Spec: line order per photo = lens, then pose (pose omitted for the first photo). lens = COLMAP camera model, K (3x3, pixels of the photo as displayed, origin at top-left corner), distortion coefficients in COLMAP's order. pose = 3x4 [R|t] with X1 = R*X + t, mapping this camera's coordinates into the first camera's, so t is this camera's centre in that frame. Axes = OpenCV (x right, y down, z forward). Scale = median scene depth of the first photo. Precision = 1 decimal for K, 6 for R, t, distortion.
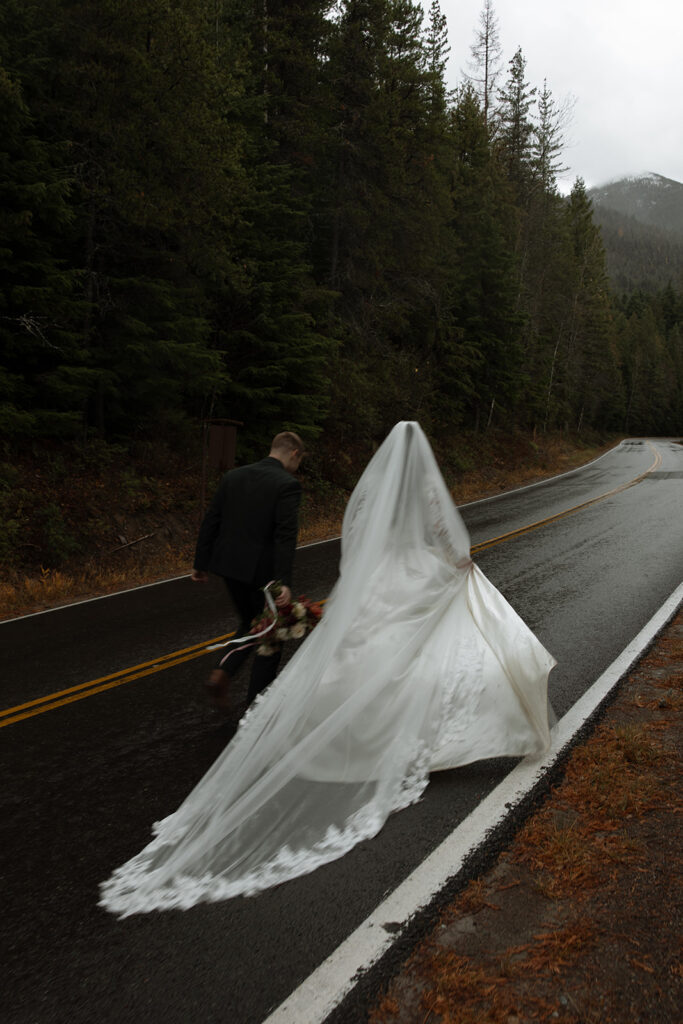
lens RADIAL K [[919.5, 0, 350.1], [0, 919.5, 504.6], [0, 0, 1]] dist [0.014154, -0.006430]
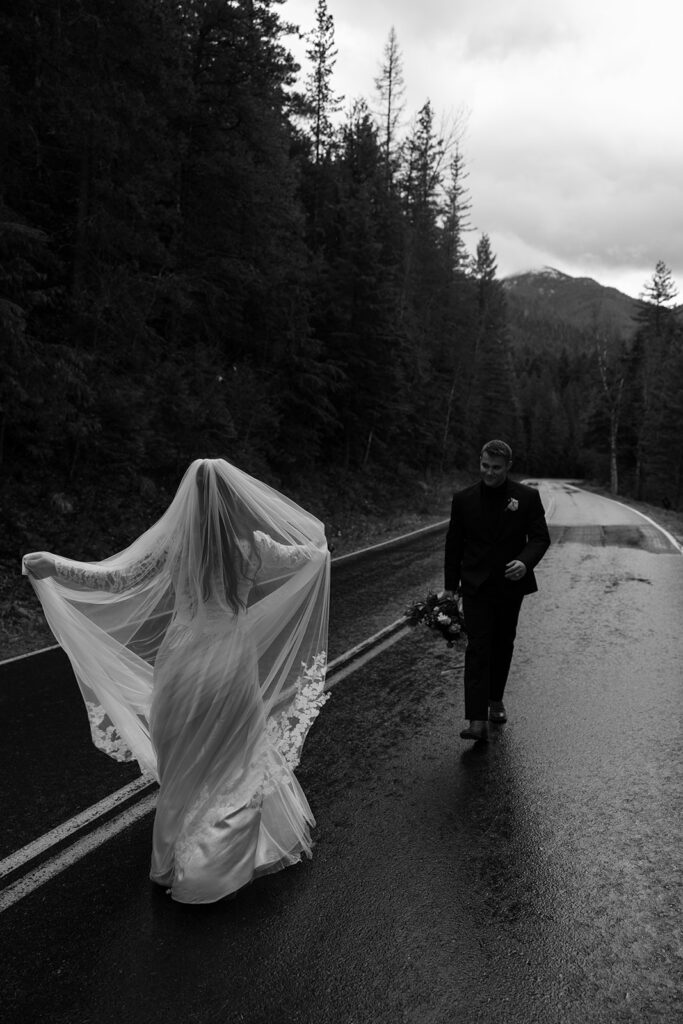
lens RADIAL K [[785.6, 0, 337.3], [0, 785.6, 516.1], [0, 0, 1]] dist [-0.020675, 0.027054]
pose [[0.998102, 0.026951, 0.055370, 0.057791], [-0.026077, 0.999525, -0.016454, -0.014453], [-0.055788, 0.014979, 0.998330, 0.172234]]
